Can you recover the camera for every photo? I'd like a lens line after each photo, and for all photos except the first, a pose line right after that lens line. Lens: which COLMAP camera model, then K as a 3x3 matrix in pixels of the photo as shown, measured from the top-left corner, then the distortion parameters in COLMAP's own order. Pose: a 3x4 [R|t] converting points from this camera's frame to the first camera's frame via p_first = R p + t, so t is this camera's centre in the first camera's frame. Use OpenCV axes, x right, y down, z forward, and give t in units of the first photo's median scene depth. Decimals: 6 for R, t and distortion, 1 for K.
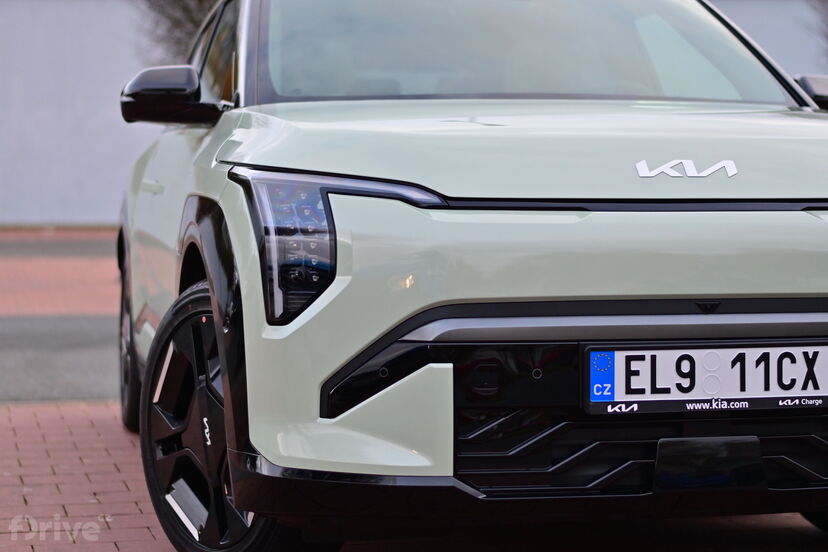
lens RADIAL K [[1875.9, 0, 411.6], [0, 1875.9, 273.6], [0, 0, 1]] dist [-0.037335, 0.000000]
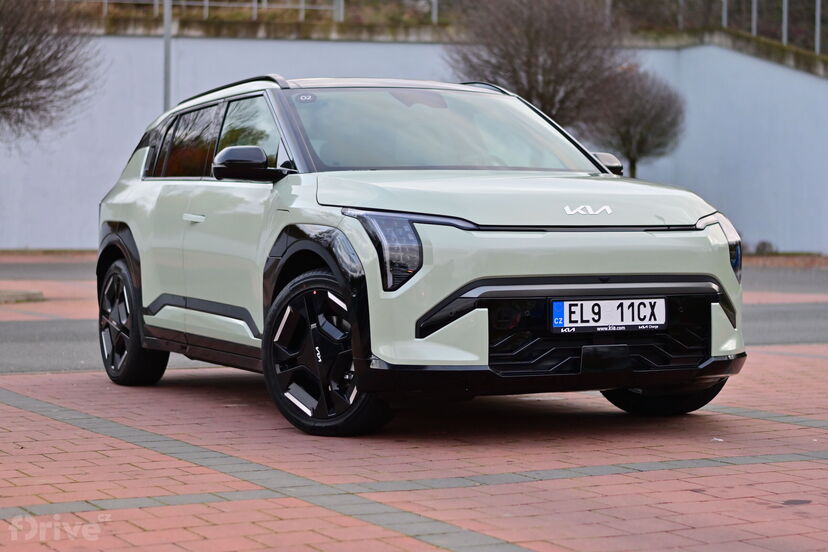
lens RADIAL K [[1875.9, 0, 416.4], [0, 1875.9, 277.2], [0, 0, 1]] dist [-0.037335, 0.000000]
pose [[0.970653, -0.007363, 0.240373, -0.516226], [0.010386, 0.999882, -0.011313, 0.035624], [-0.240262, 0.013477, 0.970615, -0.889799]]
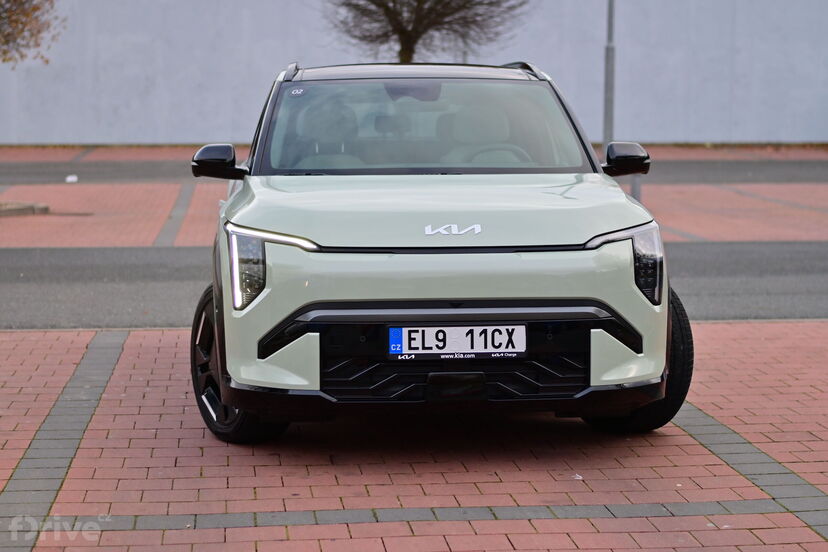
lens RADIAL K [[1875.9, 0, 413.4], [0, 1875.9, 275.2], [0, 0, 1]] dist [-0.037335, 0.000000]
pose [[0.990565, 0.010647, -0.136627, 0.377376], [-0.002643, 0.998276, 0.058632, -0.124618], [0.137015, -0.057718, 0.988886, -0.900147]]
